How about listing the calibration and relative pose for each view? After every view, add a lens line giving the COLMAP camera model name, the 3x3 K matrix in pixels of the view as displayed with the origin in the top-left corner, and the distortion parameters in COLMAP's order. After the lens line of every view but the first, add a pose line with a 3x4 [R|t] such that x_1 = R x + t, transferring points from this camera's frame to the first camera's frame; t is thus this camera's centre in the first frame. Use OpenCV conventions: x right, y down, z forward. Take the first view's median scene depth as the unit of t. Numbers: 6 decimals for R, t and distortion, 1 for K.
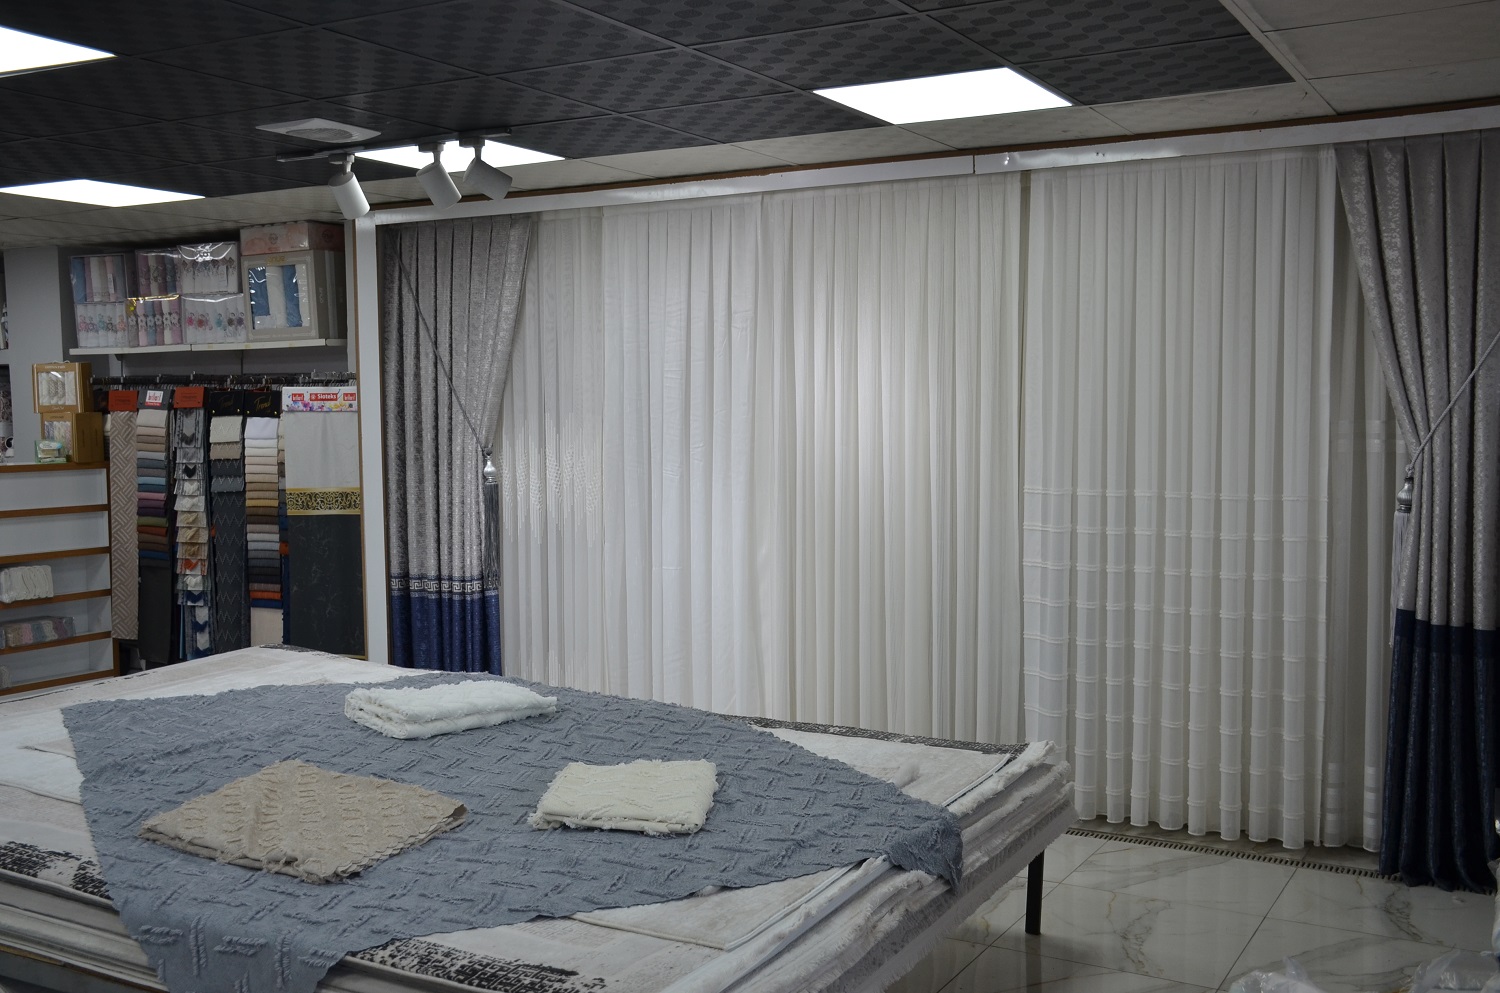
lens RADIAL K [[1498.7, 0, 748.0], [0, 1498.7, 494.5], [0, 0, 1]] dist [-0.001482, 0.000000]
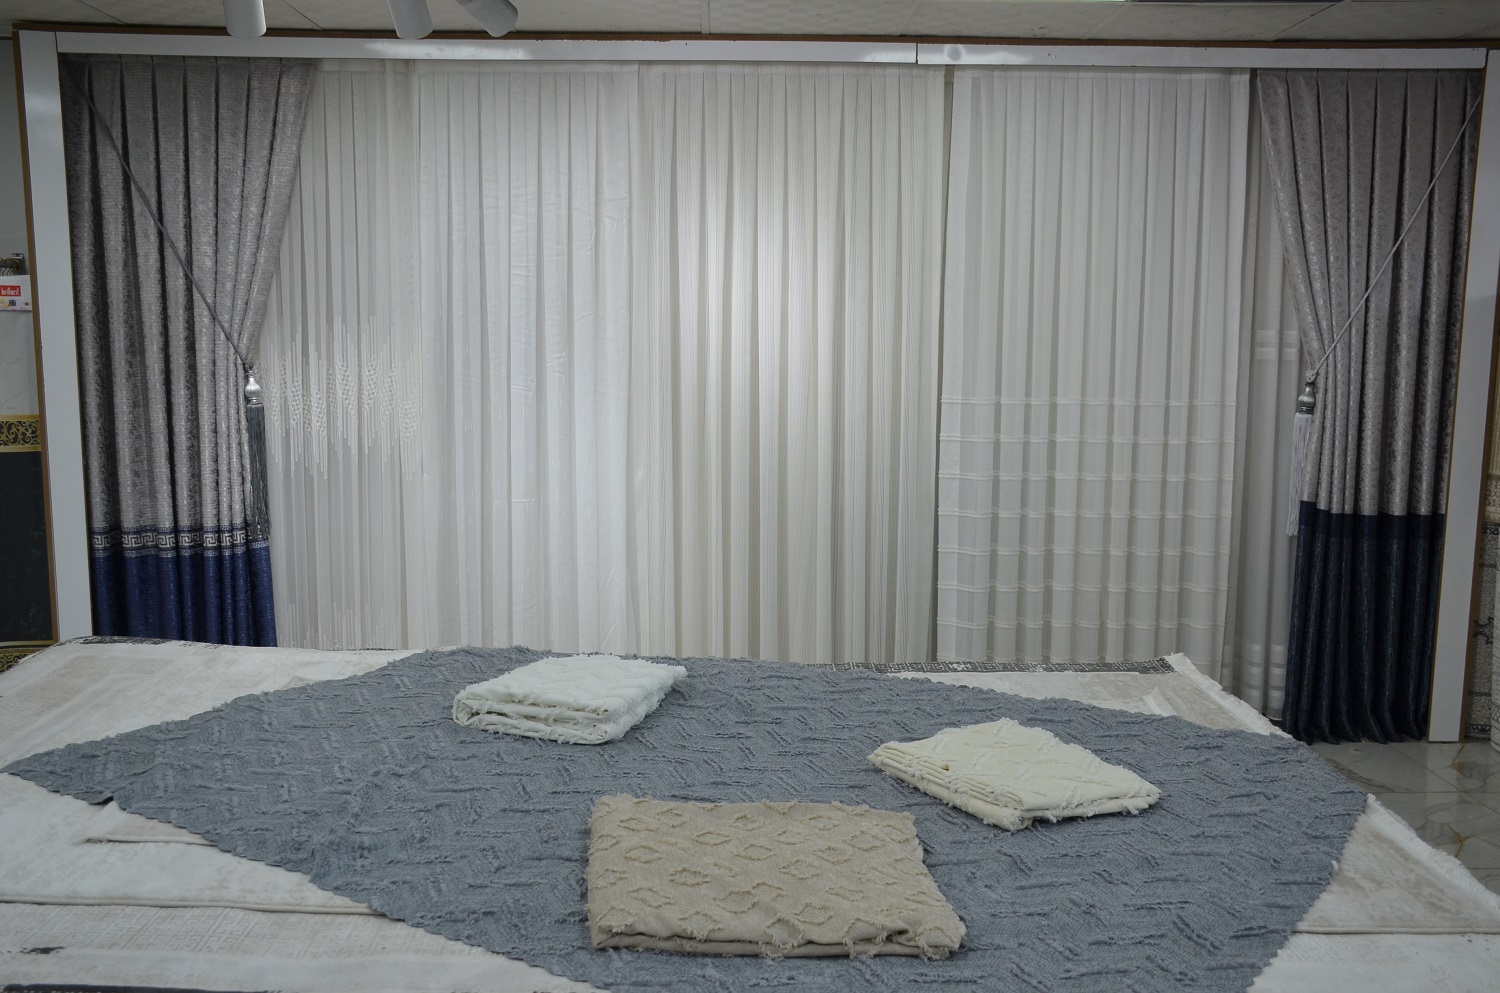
lens RADIAL K [[1440.4, 0, 749.9], [0, 1440.4, 497.1], [0, 0, 1]] dist [-0.005161, 0.000000]
pose [[0.855365, -0.052672, 0.515341, -0.333869], [0.020248, 0.997457, 0.068340, -0.005669], [-0.517630, -0.048021, 0.854256, 0.216756]]
